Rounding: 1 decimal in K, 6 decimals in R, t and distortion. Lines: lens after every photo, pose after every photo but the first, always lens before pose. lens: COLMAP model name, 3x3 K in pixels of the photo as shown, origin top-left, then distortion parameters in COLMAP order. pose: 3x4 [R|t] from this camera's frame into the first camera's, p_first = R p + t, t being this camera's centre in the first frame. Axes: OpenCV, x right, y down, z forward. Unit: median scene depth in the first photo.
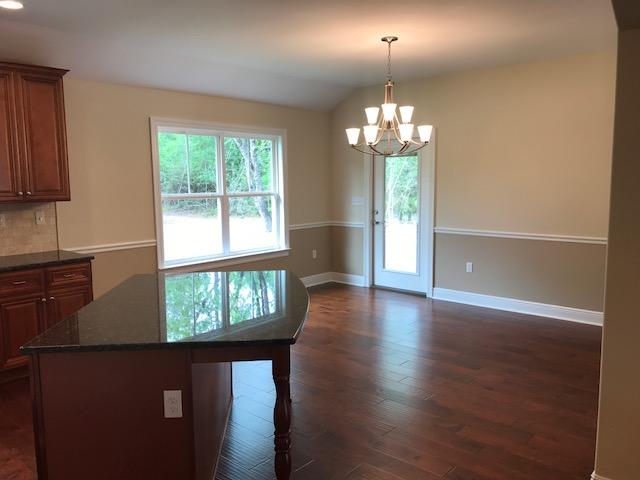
lens RADIAL K [[529.1, 0, 320.2], [0, 529.1, 235.1], [0, 0, 1]] dist [0.018837, 0.003280]
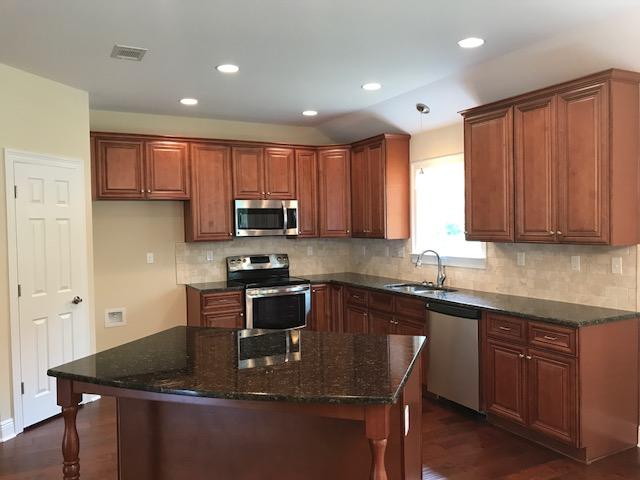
lens RADIAL K [[529.1, 0, 322.6], [0, 529.1, 243.2], [0, 0, 1]] dist [0.018837, 0.003280]
pose [[-0.346173, 0.050389, -0.936816, 0.363824], [-0.083293, 0.992963, 0.084188, -0.098601], [0.934466, 0.107173, -0.339540, 0.898265]]
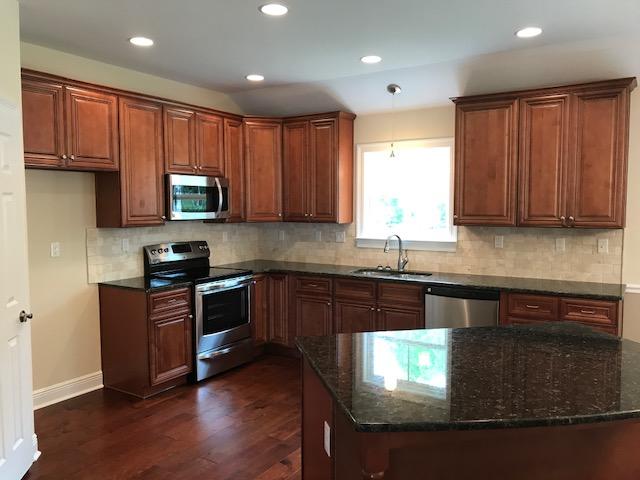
lens RADIAL K [[529.1, 0, 321.3], [0, 529.1, 238.9], [0, 0, 1]] dist [0.018837, 0.003280]
pose [[0.167591, 0.075415, -0.982968, 0.303993], [-0.109919, 0.992282, 0.057388, -0.045355], [0.979710, 0.098429, 0.174587, 0.381113]]
